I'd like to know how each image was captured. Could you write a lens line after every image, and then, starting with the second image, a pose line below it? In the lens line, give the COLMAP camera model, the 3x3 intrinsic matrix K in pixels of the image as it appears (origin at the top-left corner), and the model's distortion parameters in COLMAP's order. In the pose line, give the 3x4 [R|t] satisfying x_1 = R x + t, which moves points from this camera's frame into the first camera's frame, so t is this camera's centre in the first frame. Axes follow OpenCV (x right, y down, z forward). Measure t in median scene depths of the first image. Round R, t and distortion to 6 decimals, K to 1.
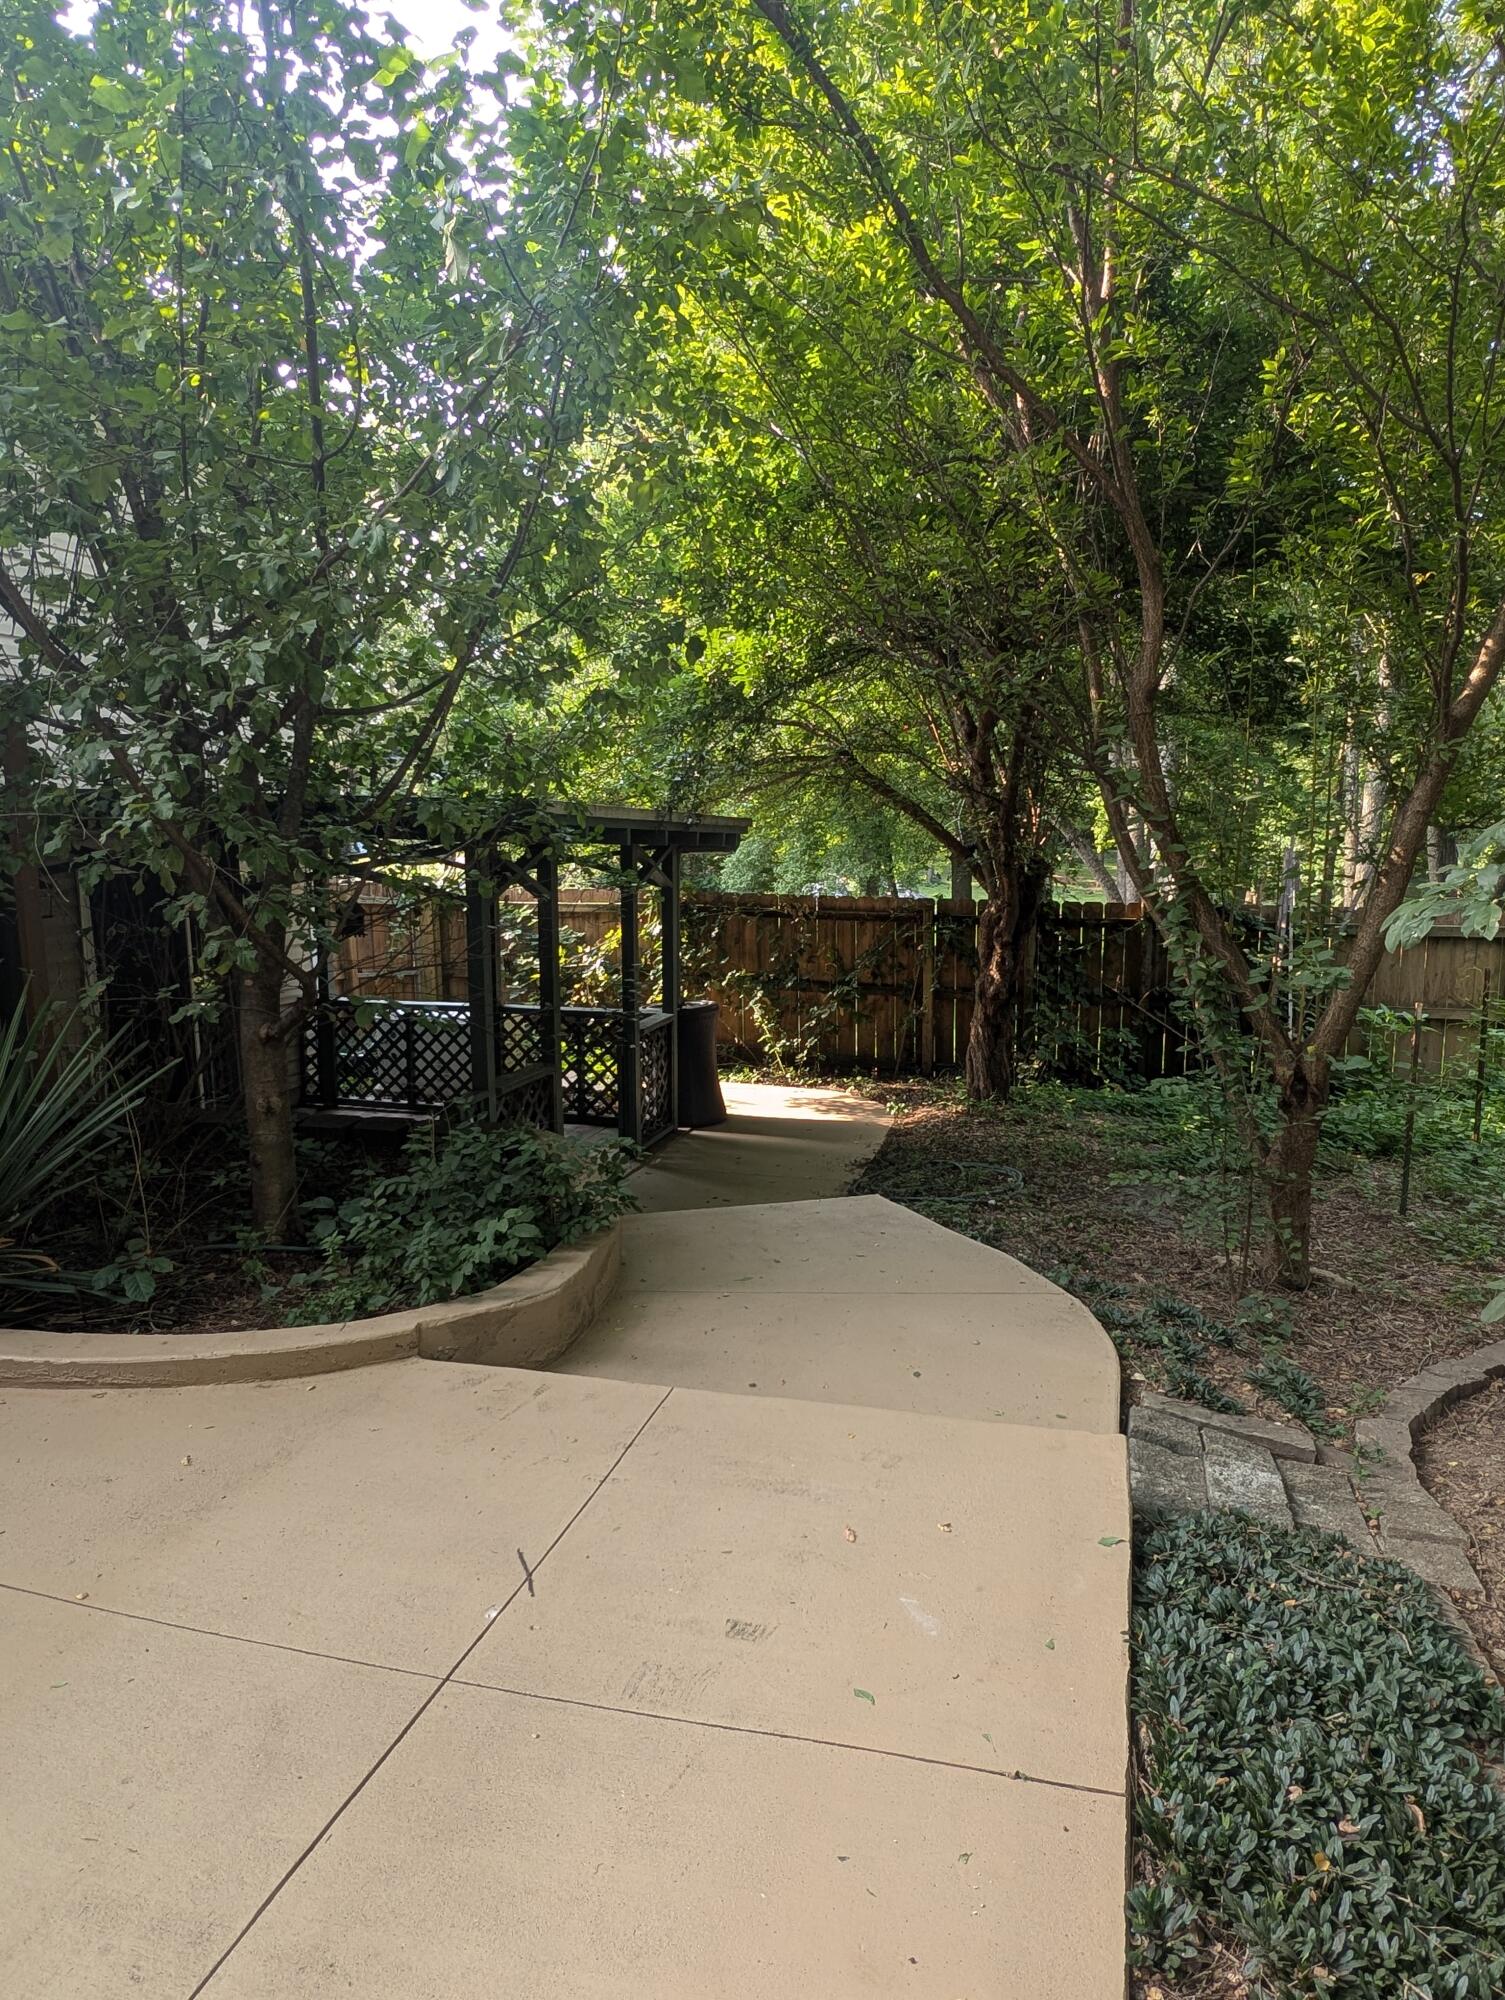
lens RADIAL K [[1240.0, 0, 759.4], [0, 1240.0, 1007.9], [0, 0, 1]] dist [0.001911, -0.000096]
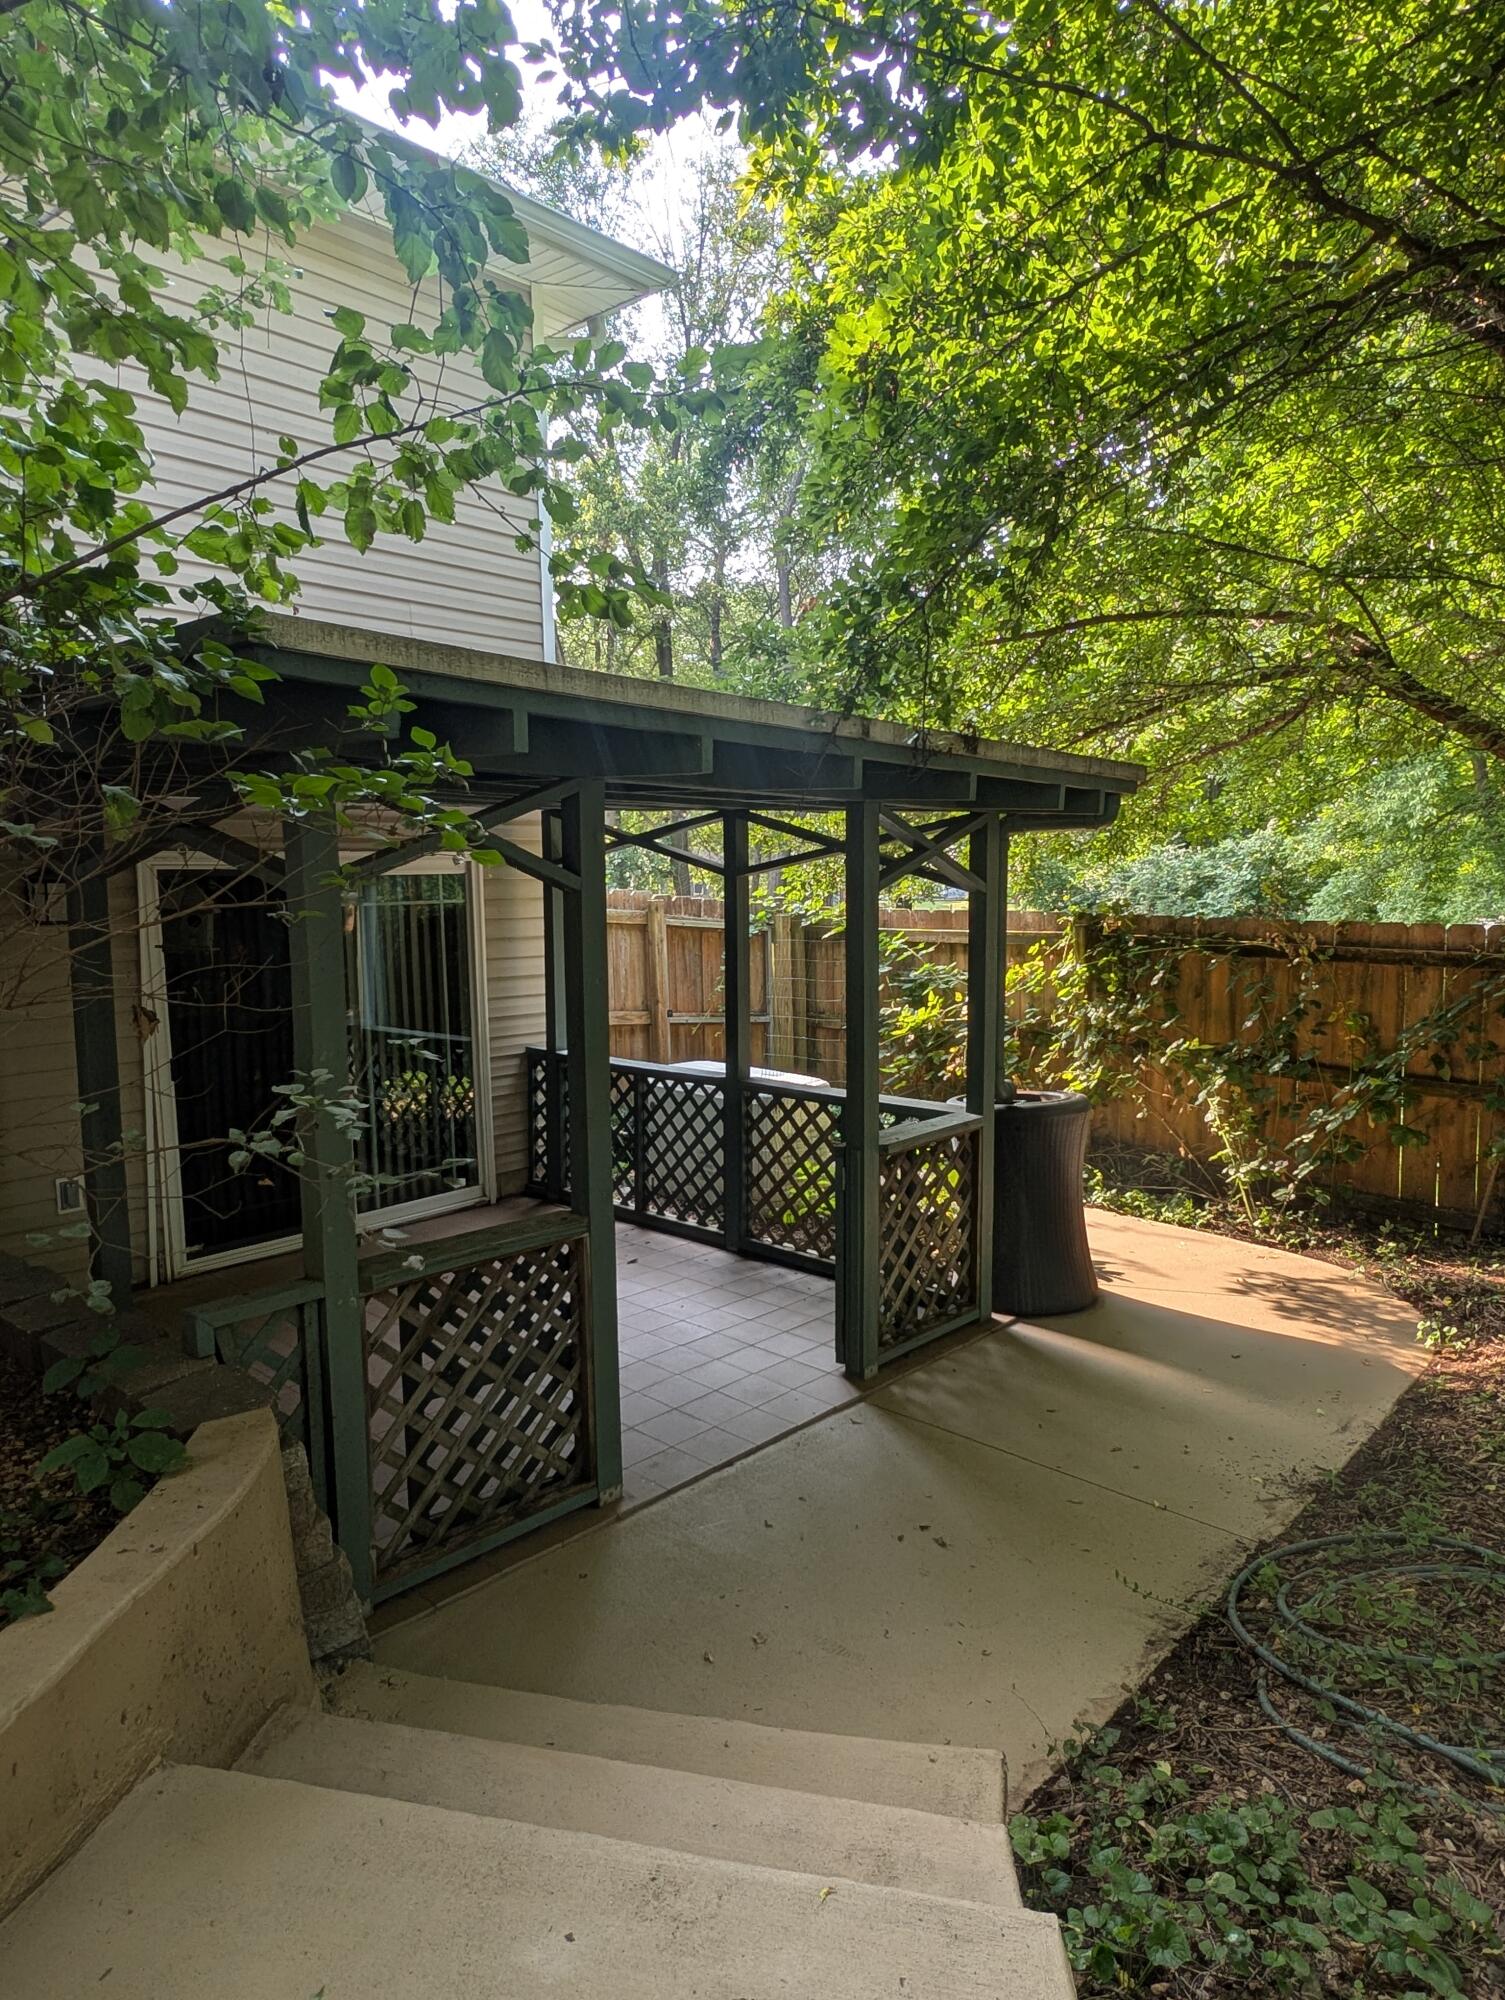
lens RADIAL K [[1240.0, 0, 752.1], [0, 1240.0, 1017.0], [0, 0, 1]] dist [0.001911, -0.000096]
pose [[0.886321, 0.043318, -0.461040, 0.077532], [-0.056770, 0.998269, -0.015343, -0.020568], [0.459578, 0.039772, 0.887247, 0.362634]]
